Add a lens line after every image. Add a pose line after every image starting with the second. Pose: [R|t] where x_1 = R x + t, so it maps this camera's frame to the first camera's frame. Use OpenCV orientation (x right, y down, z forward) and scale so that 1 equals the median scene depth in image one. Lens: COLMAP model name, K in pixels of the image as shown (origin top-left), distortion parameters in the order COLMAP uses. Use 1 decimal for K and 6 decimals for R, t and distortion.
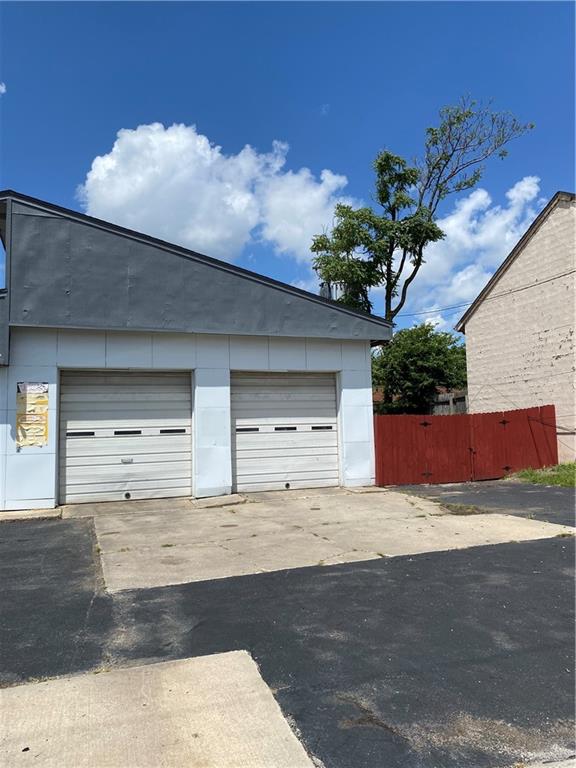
lens RADIAL K [[584.2, 0, 294.1], [0, 584.2, 378.1], [0, 0, 1]] dist [0.025827, -0.033400]
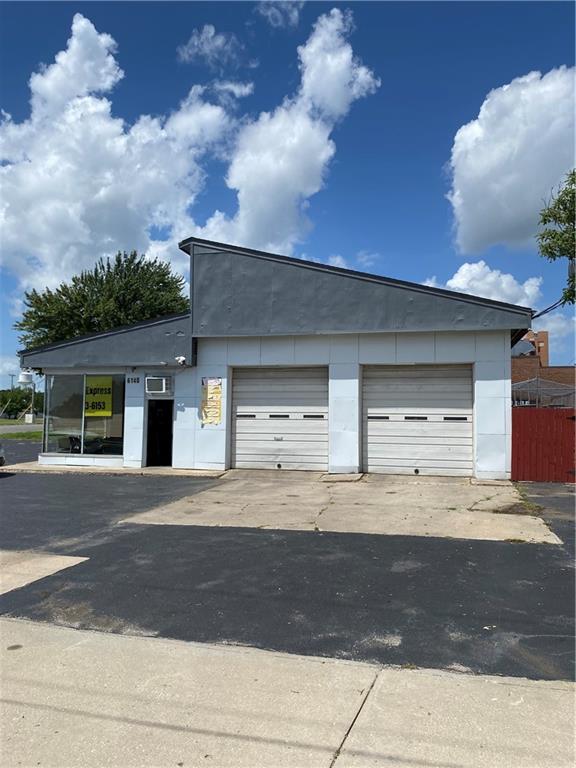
lens RADIAL K [[582.1, 0, 288.0], [0, 582.1, 384.0], [0, 0, 1]] dist [0.109709, -0.125528]
pose [[0.818923, 0.005811, -0.573873, 0.445973], [0.022666, 0.998841, 0.042458, -0.028857], [0.573455, -0.047777, 0.817843, -0.007739]]
